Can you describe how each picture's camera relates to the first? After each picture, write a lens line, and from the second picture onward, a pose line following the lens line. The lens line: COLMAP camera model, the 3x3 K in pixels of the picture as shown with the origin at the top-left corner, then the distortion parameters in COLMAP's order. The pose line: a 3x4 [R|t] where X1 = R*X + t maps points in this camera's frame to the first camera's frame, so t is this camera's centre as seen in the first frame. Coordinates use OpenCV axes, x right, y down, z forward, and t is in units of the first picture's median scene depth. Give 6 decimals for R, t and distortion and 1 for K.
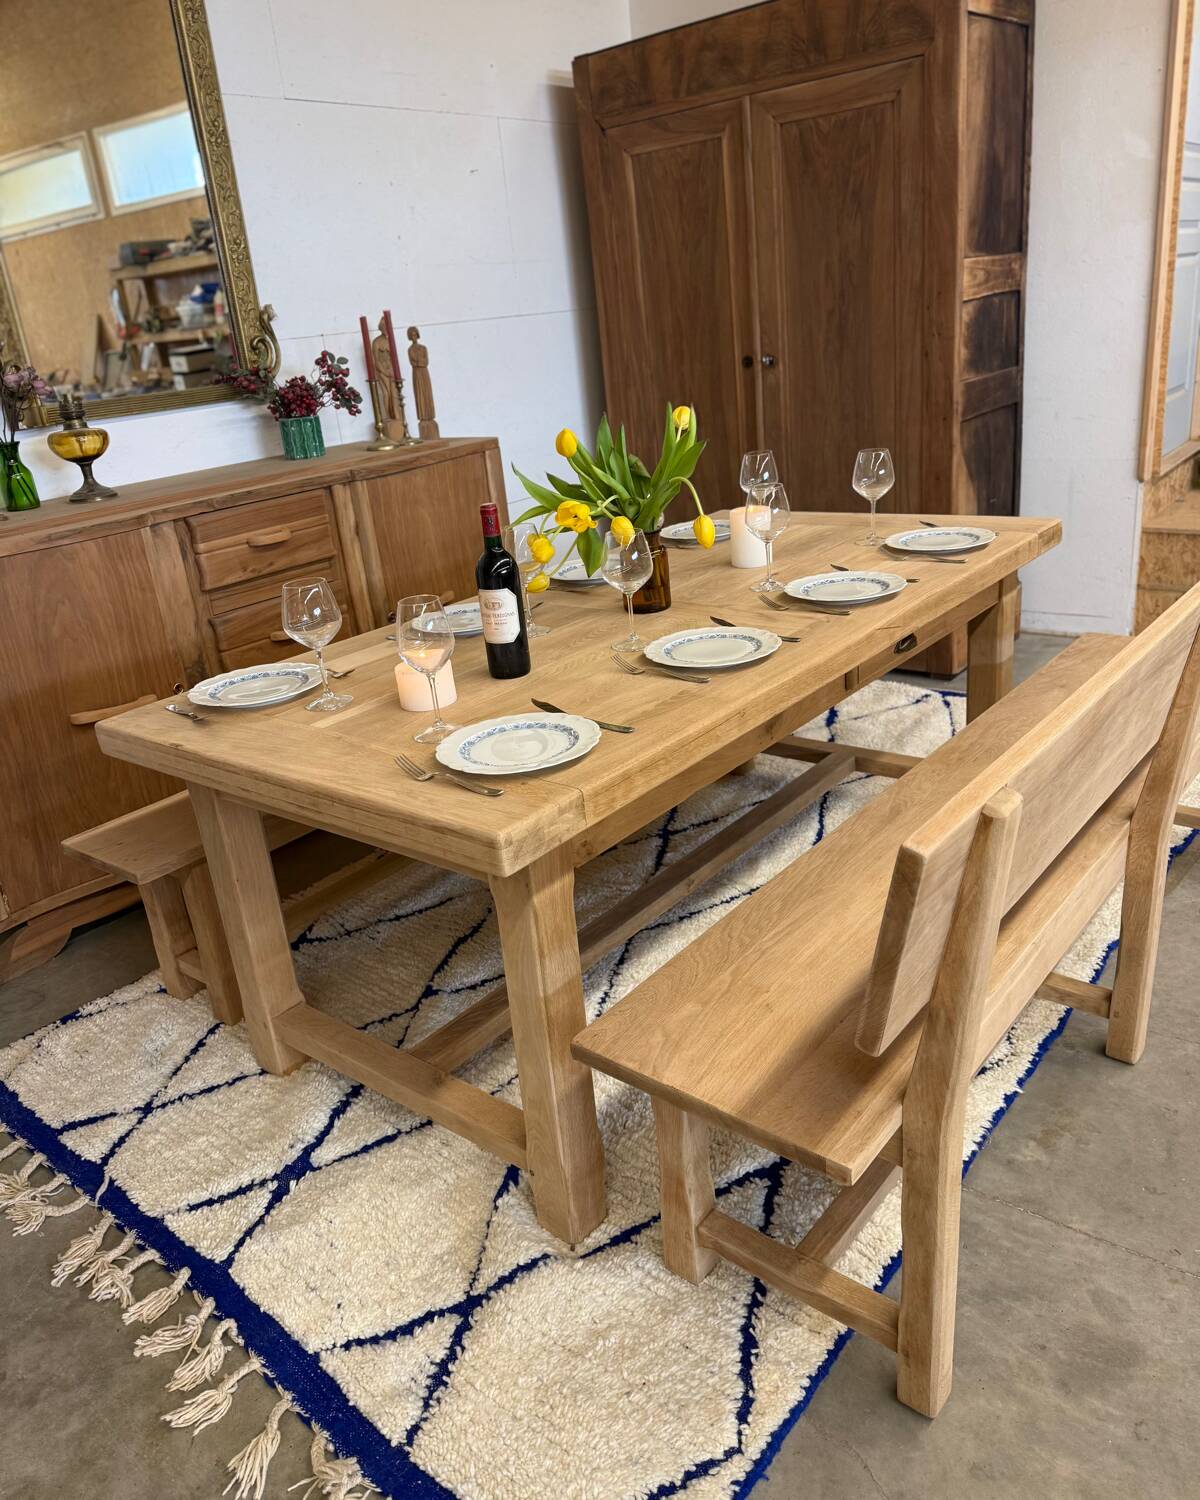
lens RADIAL K [[1131.6, 0, 603.1], [0, 1131.6, 751.5], [0, 0, 1]] dist [0.023330, -0.027445]
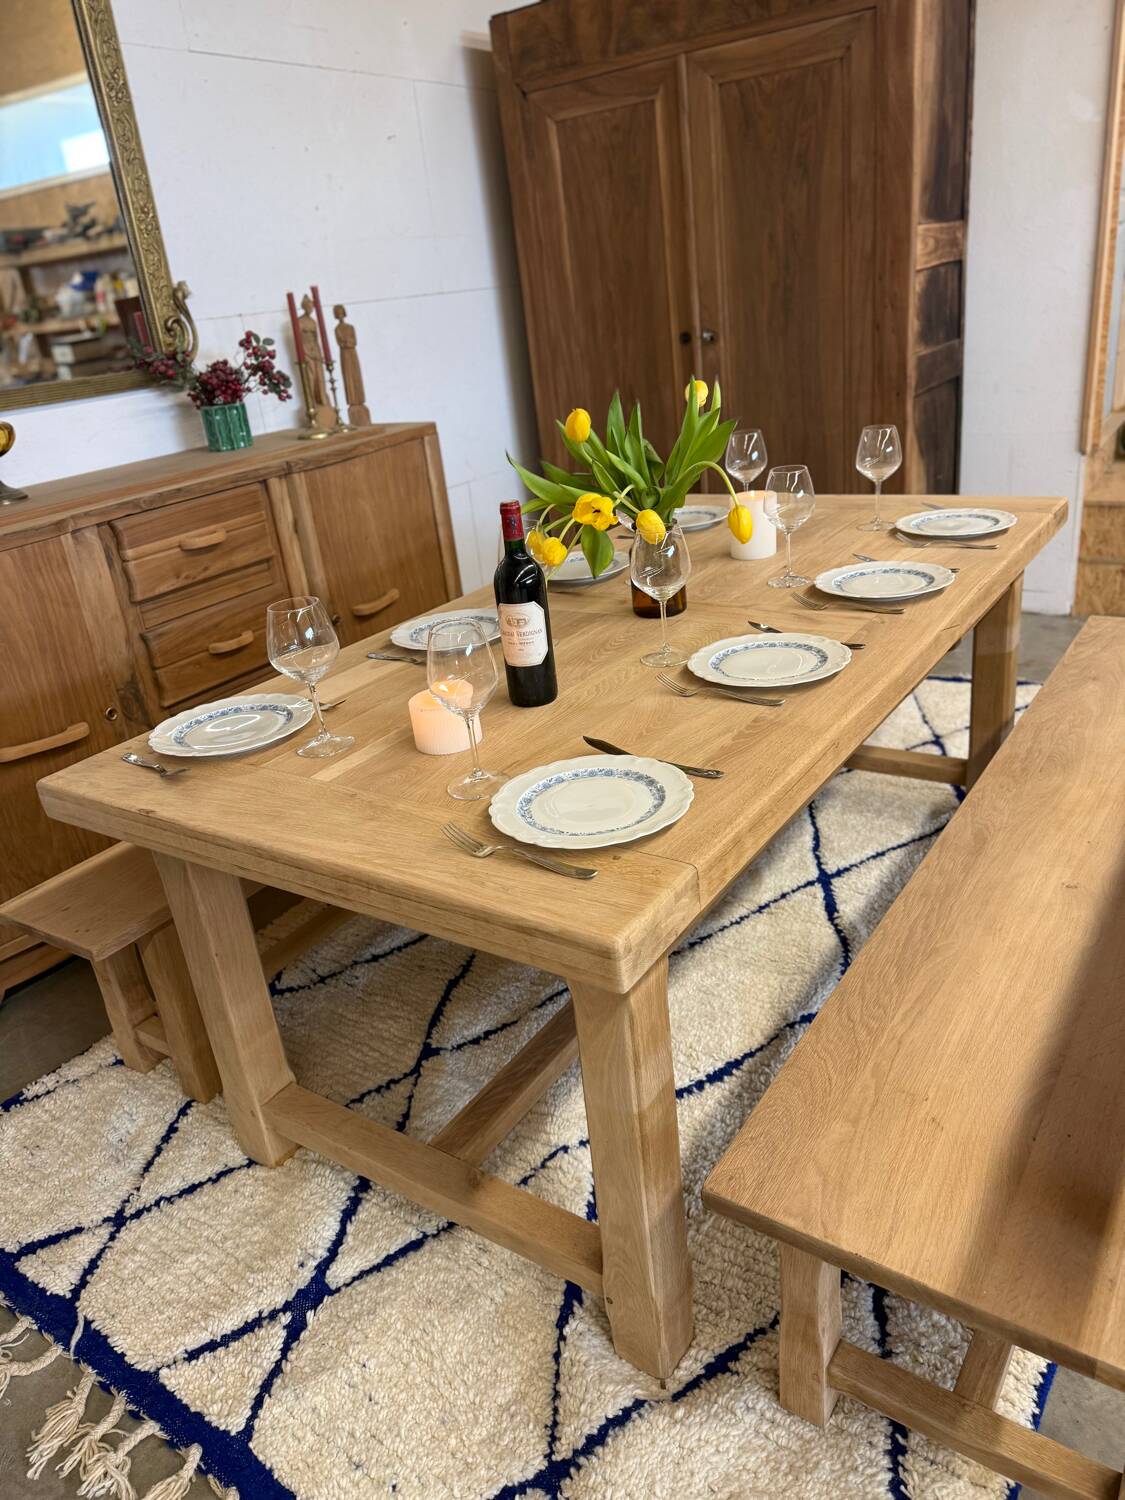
lens RADIAL K [[1064.9, 0, 562.4], [0, 1064.9, 750.5], [0, 0, 1]] dist [0.008968, -0.009127]
pose [[0.996282, -0.043622, 0.074286, -0.085660], [0.041408, 0.998659, 0.031087, -0.038367], [-0.075543, -0.027896, 0.996752, 0.138827]]
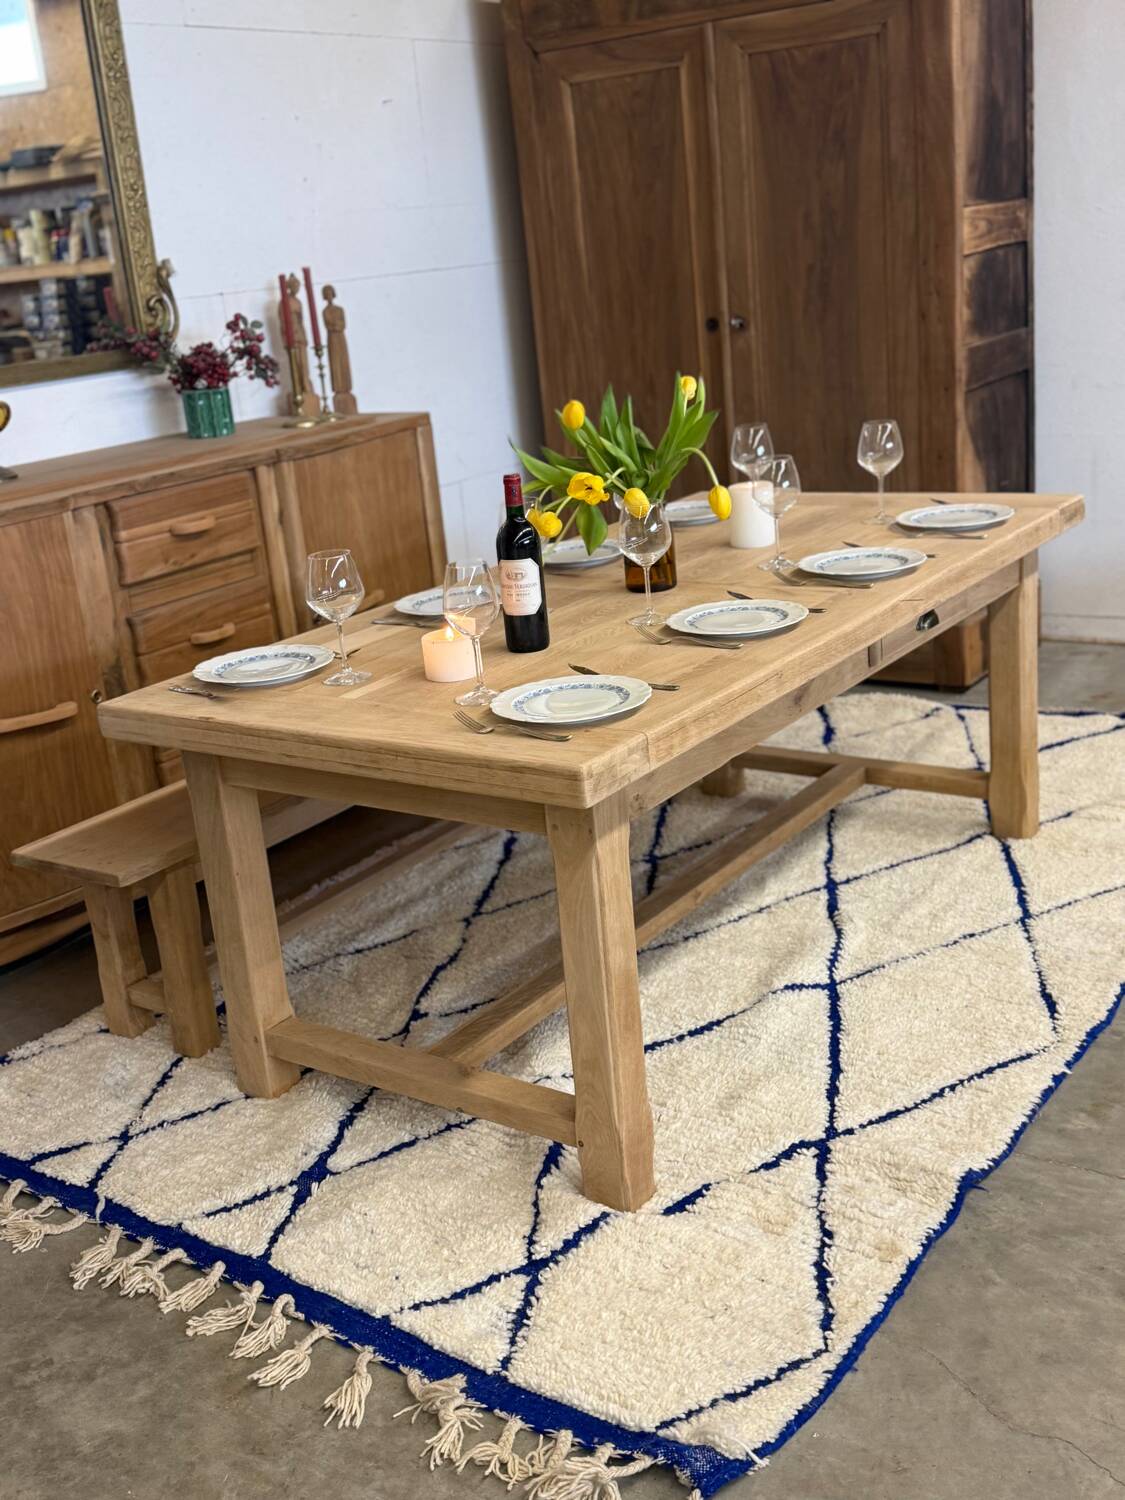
lens RADIAL K [[1606.5, 0, 551.8], [0, 1606.5, 742.7], [0, 0, 1]] dist [0.165860, -0.362190]
pose [[0.998017, -0.016133, 0.060834, -0.103652], [0.020539, 0.997155, -0.072520, 0.078182], [-0.059491, 0.073626, 0.995510, -0.258225]]
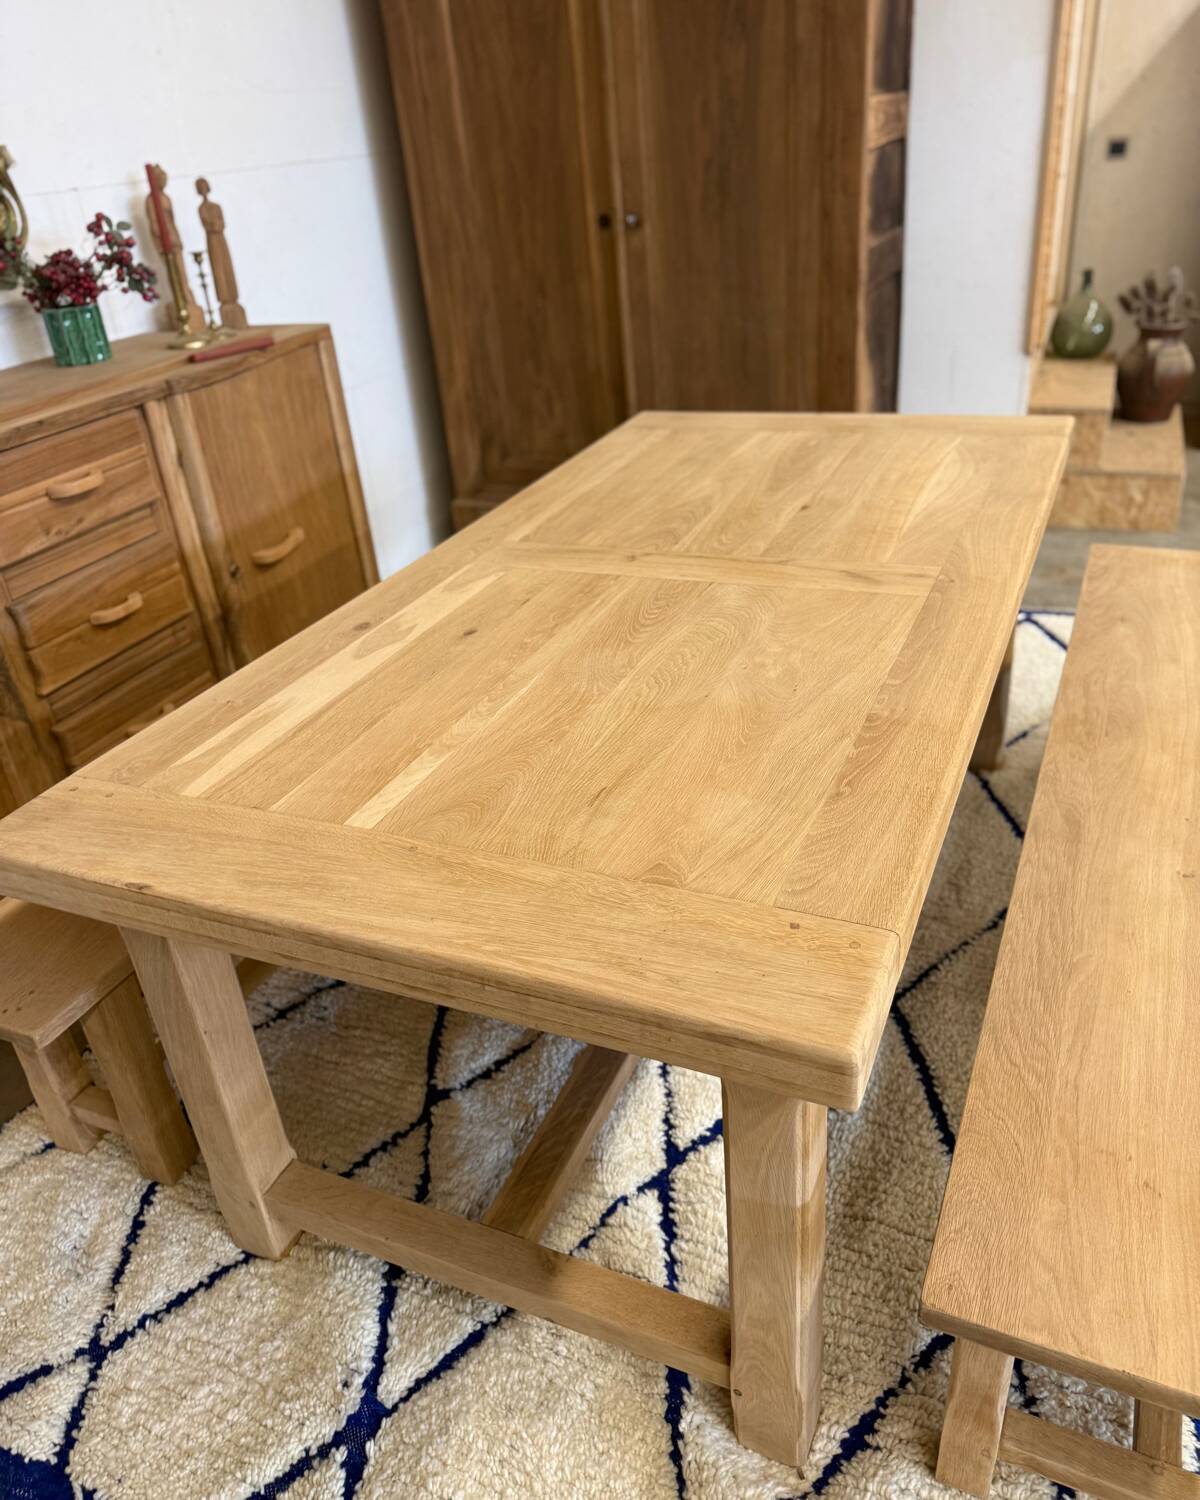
lens RADIAL K [[1138.8, 0, 592.2], [0, 1138.8, 757.4], [0, 0, 1]] dist [0.001981, -0.005702]
pose [[0.967022, -0.111615, 0.228935, -0.171557], [0.084401, 0.988506, 0.125425, -0.084797], [-0.240303, -0.101967, 0.965328, 0.216361]]
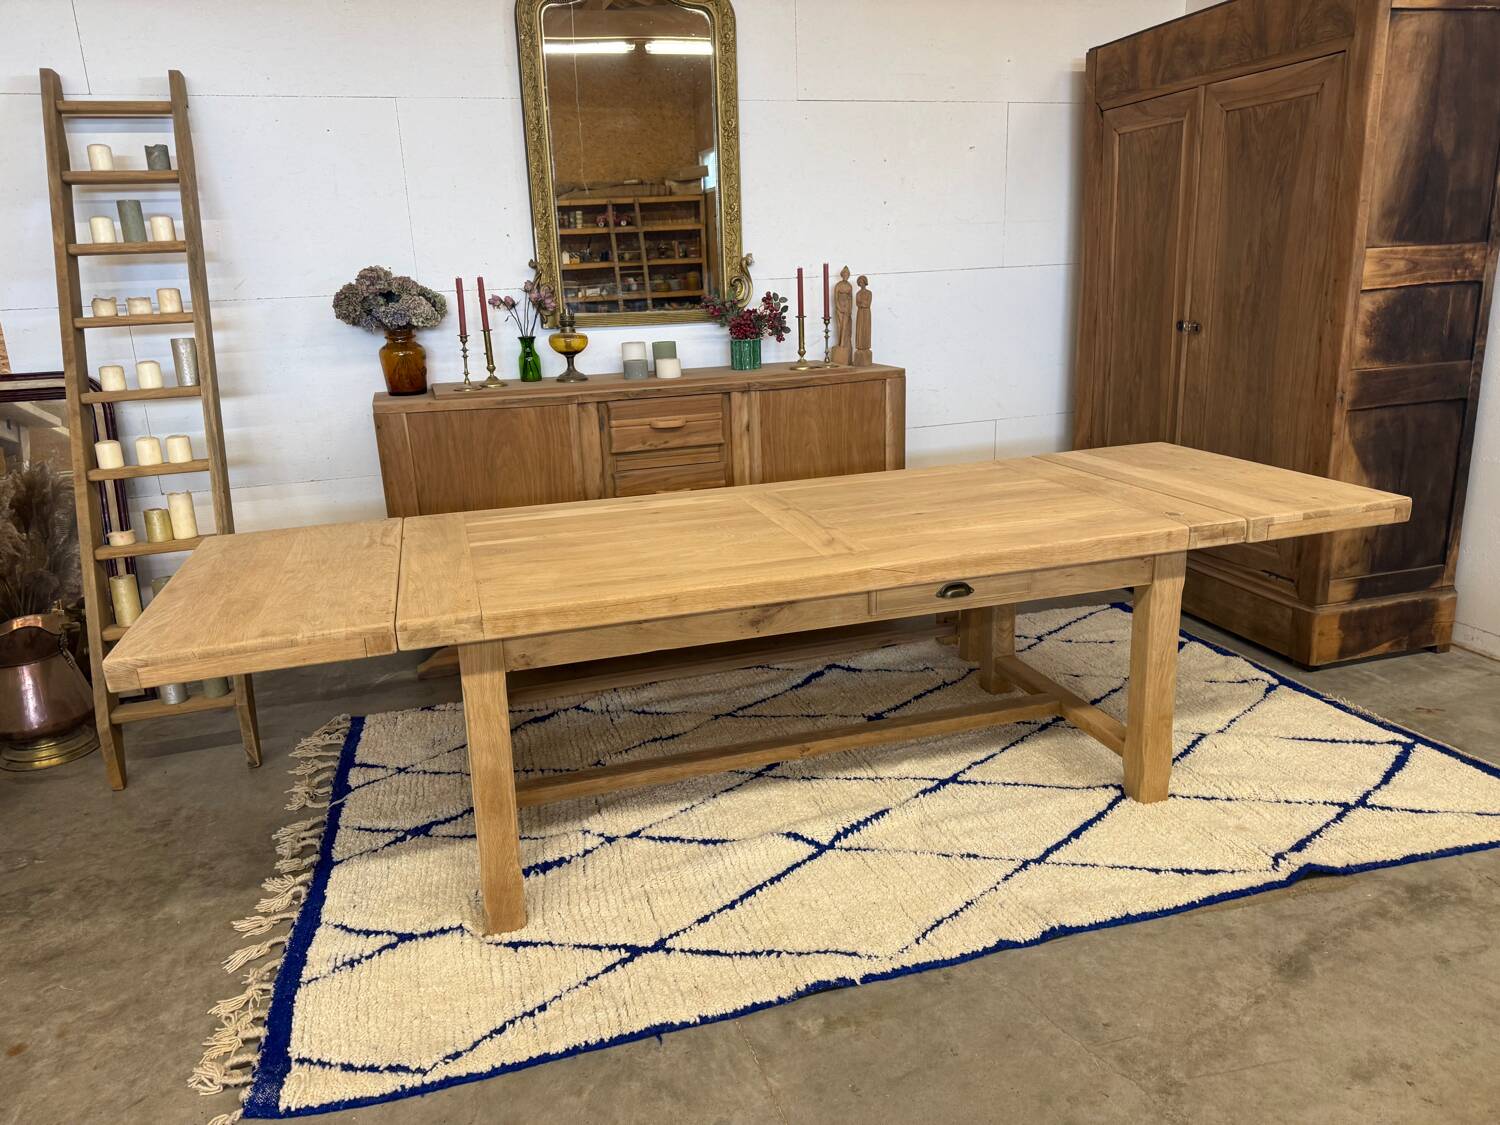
lens RADIAL K [[1052.6, 0, 756.7], [0, 1052.6, 556.5], [0, 0, 1]] dist [0.068002, -0.084052]
pose [[0.828926, 0.210994, -0.518038, 0.518354], [-0.243213, 0.969955, 0.005885, -0.070225], [0.503715, 0.121116, 0.855337, -0.015703]]
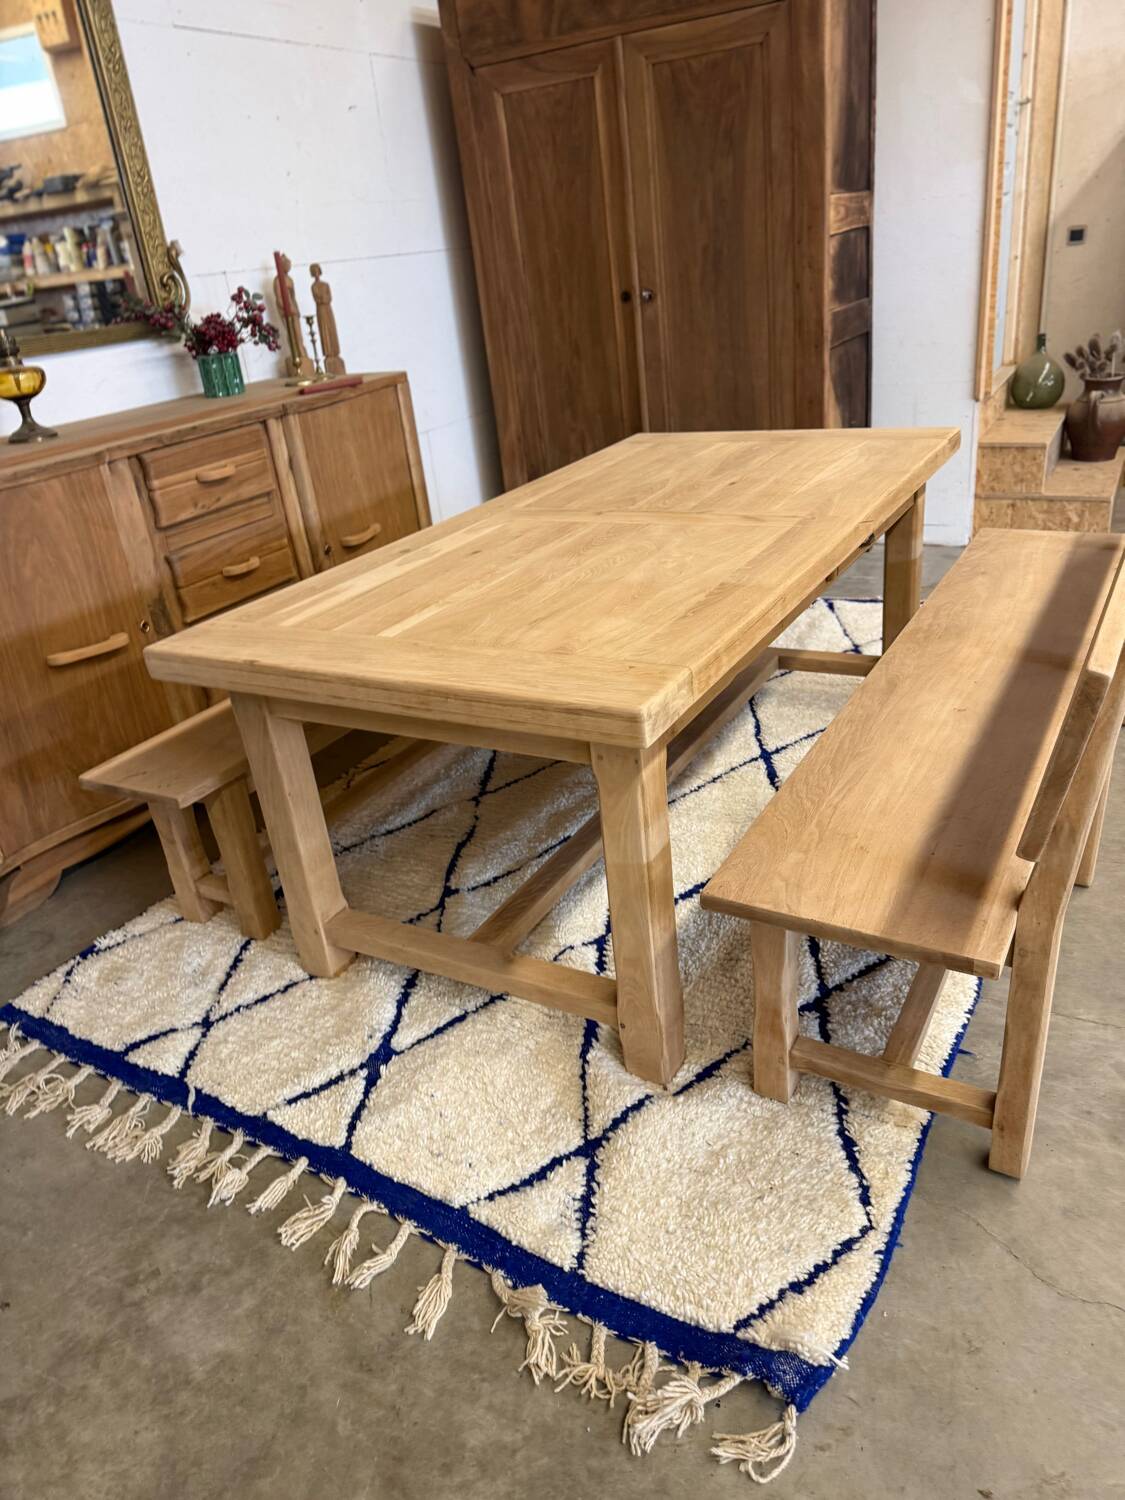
lens RADIAL K [[1061.0, 0, 570.1], [0, 1061.0, 754.4], [0, 0, 1]] dist [0.022400, -0.025509]
pose [[0.985931, -0.076471, 0.148634, -0.152488], [0.067604, 0.995668, 0.063830, 0.023233], [-0.152871, -0.052884, 0.986830, 0.001768]]
